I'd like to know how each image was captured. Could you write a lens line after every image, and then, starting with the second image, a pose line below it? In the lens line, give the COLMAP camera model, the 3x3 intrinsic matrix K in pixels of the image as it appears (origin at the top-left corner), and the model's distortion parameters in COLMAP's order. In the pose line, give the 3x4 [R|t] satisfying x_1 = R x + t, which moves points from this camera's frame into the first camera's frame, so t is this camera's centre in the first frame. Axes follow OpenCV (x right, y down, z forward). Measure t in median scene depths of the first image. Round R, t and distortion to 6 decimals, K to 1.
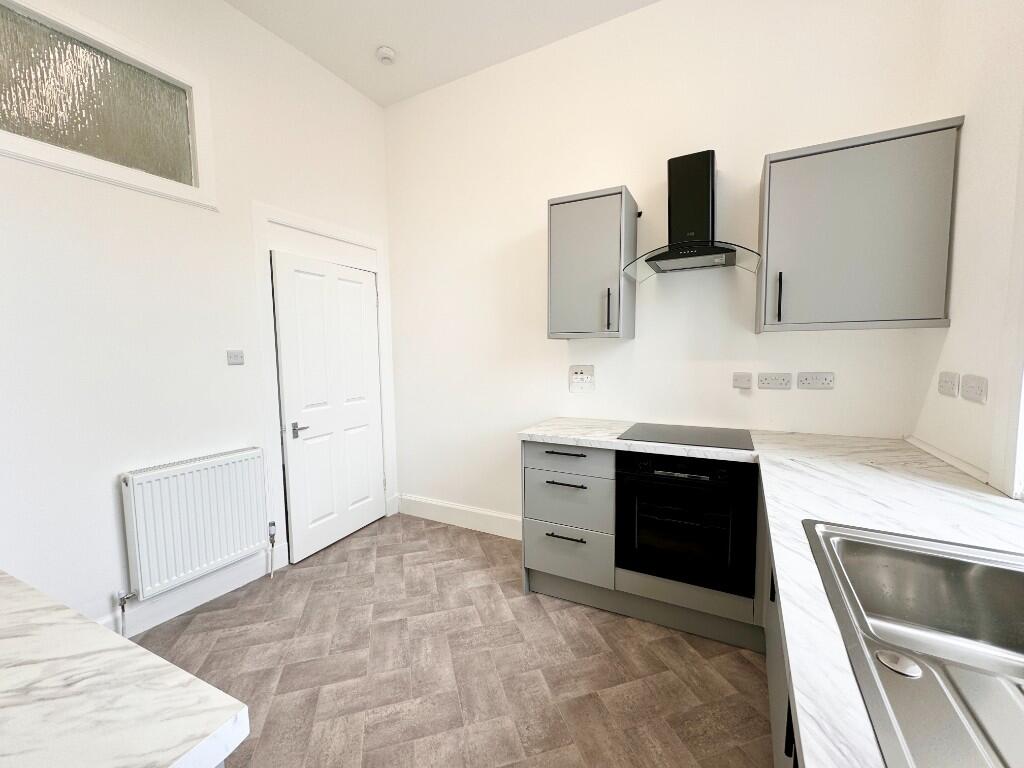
lens RADIAL K [[404.7, 0, 517.7], [0, 404.7, 386.2], [0, 0, 1]] dist [-0.004276, 0.000072]
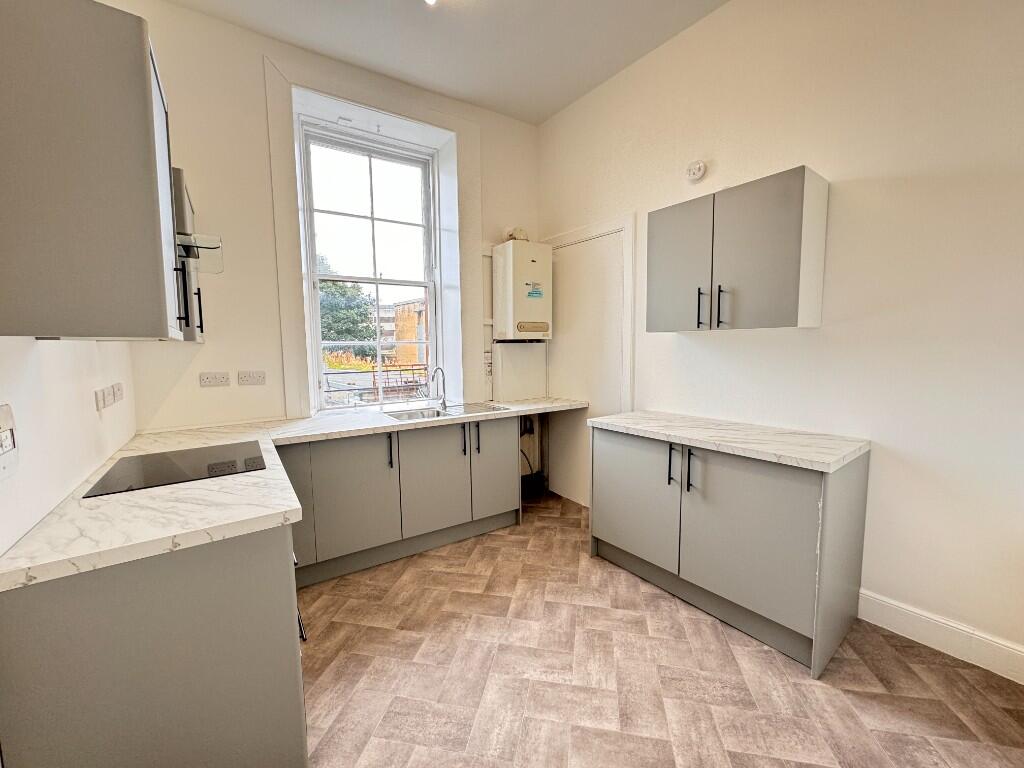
lens RADIAL K [[404.7, 0, 515.3], [0, 404.7, 381.8], [0, 0, 1]] dist [-0.004276, 0.000072]
pose [[-0.882276, -0.014191, 0.470518, -0.578310], [0.068106, 0.985181, 0.157419, -0.132248], [-0.465779, 0.170933, -0.868235, 1.461995]]
